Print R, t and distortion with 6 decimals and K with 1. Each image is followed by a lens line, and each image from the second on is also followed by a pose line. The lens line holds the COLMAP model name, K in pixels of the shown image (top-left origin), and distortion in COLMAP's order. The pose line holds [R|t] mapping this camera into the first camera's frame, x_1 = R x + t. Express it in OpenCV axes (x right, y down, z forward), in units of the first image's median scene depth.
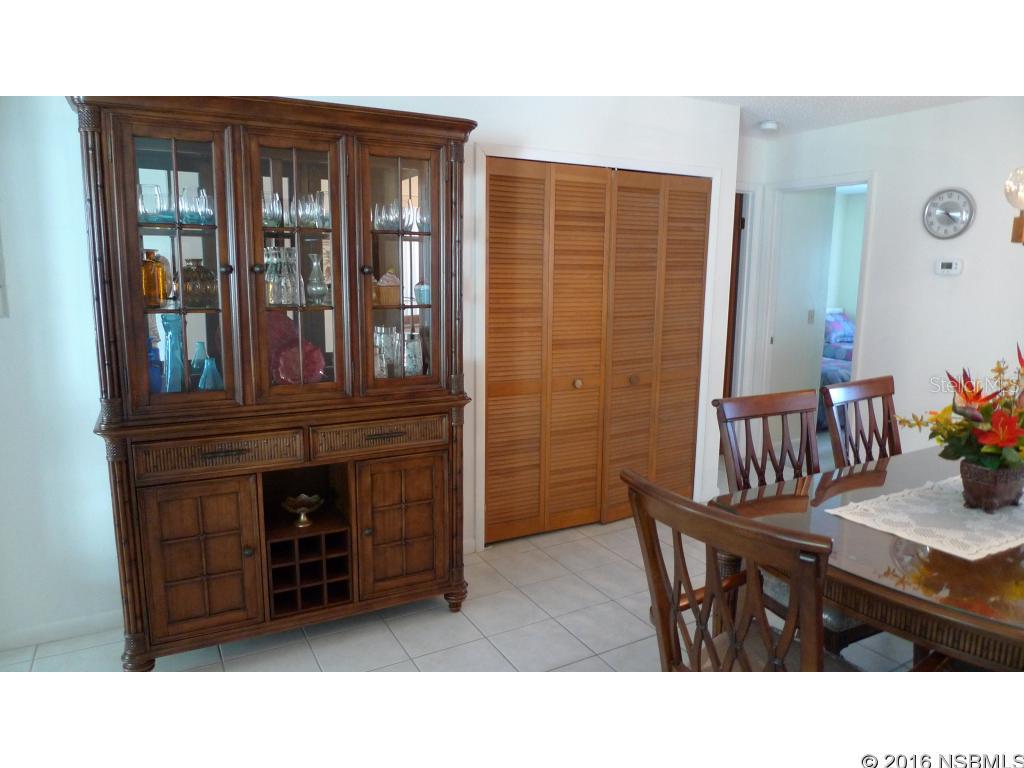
lens RADIAL K [[672.8, 0, 512.0], [0, 672.8, 384.0], [0, 0, 1]] dist [-0.037259, -0.003582]
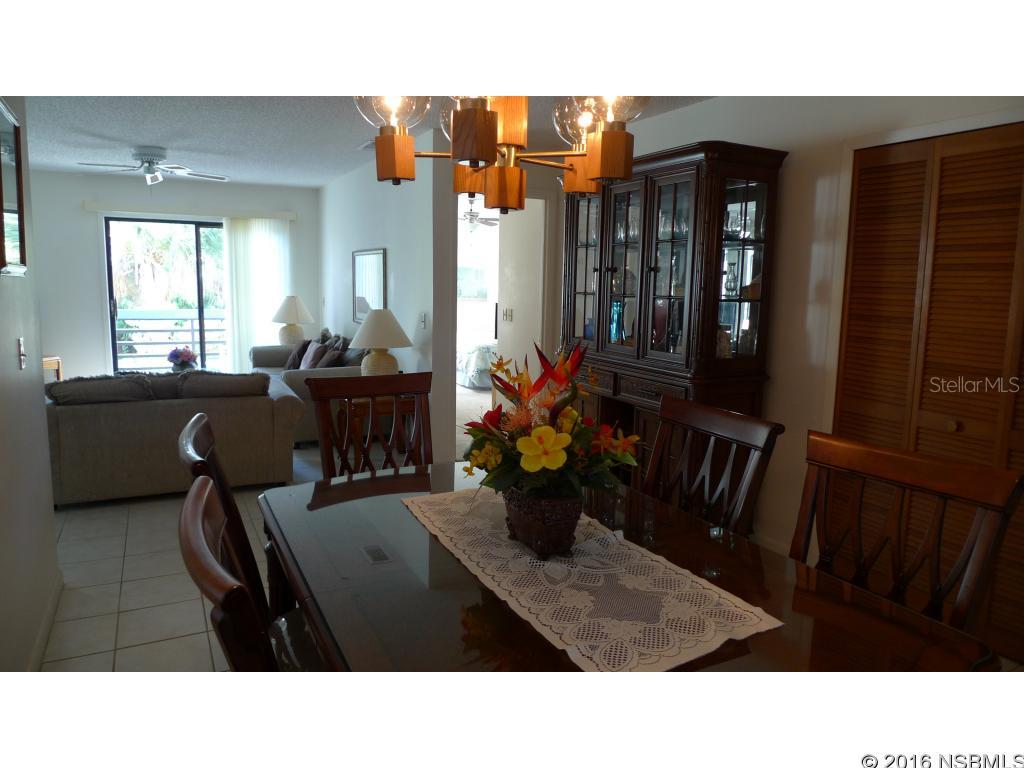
lens RADIAL K [[672.8, 0, 512.0], [0, 672.8, 384.0], [0, 0, 1]] dist [-0.037259, -0.003582]
pose [[-0.010476, 0.145309, -0.989331, 0.868774], [-0.179731, 0.972998, 0.144813, -0.065972], [0.983660, 0.179330, 0.015923, 0.534253]]
